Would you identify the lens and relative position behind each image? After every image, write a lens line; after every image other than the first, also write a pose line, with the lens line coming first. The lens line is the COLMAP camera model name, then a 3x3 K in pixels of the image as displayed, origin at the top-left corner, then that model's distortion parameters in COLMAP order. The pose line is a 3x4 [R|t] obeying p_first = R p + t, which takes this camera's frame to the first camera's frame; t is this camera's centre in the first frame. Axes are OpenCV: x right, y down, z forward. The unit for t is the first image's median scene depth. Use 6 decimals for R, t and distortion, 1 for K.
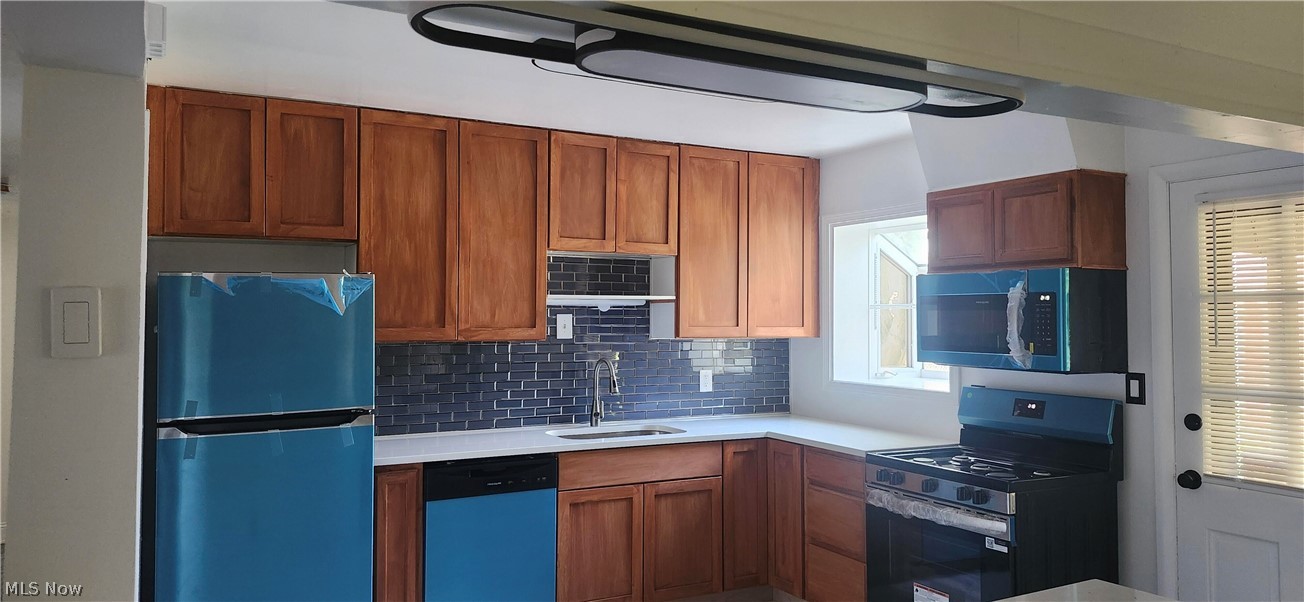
lens RADIAL K [[895.8, 0, 650.6], [0, 895.8, 282.3], [0, 0, 1]] dist [0.118698, -0.150981]
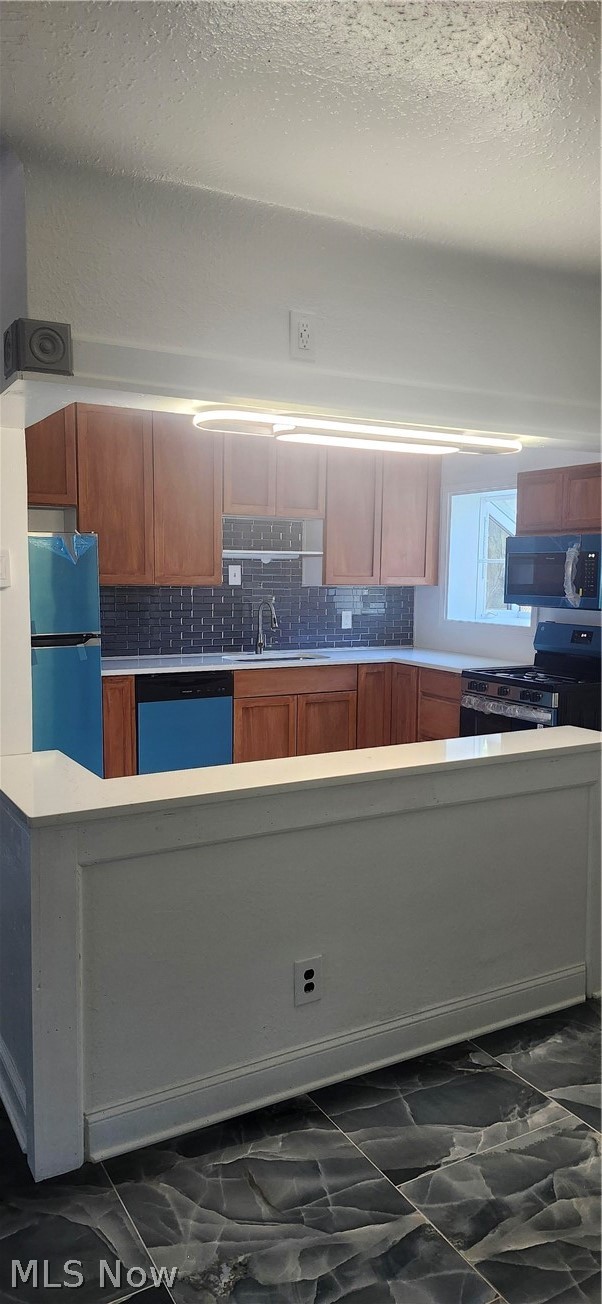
lens RADIAL K [[895.8, 0, 309.7], [0, 895.8, 656.9], [0, 0, 1]] dist [0.118698, -0.150981]
pose [[0.999881, 0.007291, 0.013589, -0.007836], [-0.009092, 0.990446, 0.137604, -0.012816], [-0.012455, -0.137711, 0.990394, -0.295715]]
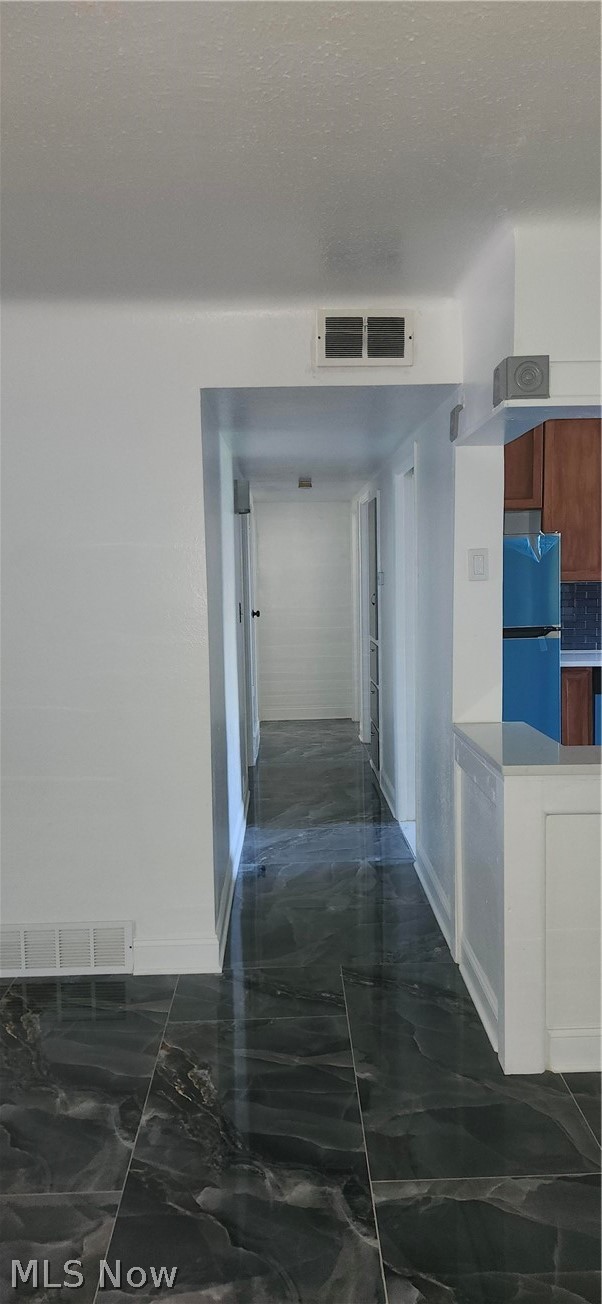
lens RADIAL K [[895.8, 0, 309.7], [0, 895.8, 656.9], [0, 0, 1]] dist [0.118698, -0.150981]
pose [[0.885426, 0.026741, -0.464011, 0.009958], [0.037060, 0.991103, 0.127836, -0.010544], [0.463301, -0.130386, 0.876557, -0.390863]]
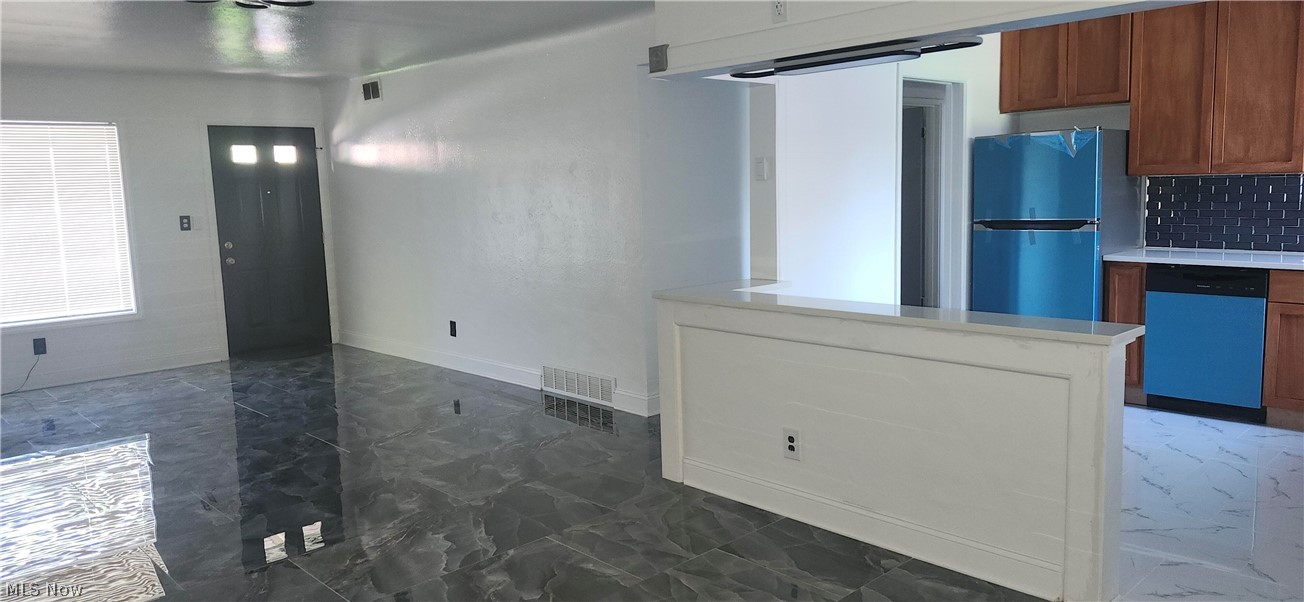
lens RADIAL K [[895.8, 0, 650.6], [0, 895.8, 282.3], [0, 0, 1]] dist [0.118698, -0.150981]
pose [[0.242611, 0.098313, -0.965129, 0.818873], [0.063908, 0.991071, 0.117020, 0.016520], [0.968016, -0.090069, 0.234162, -0.047224]]
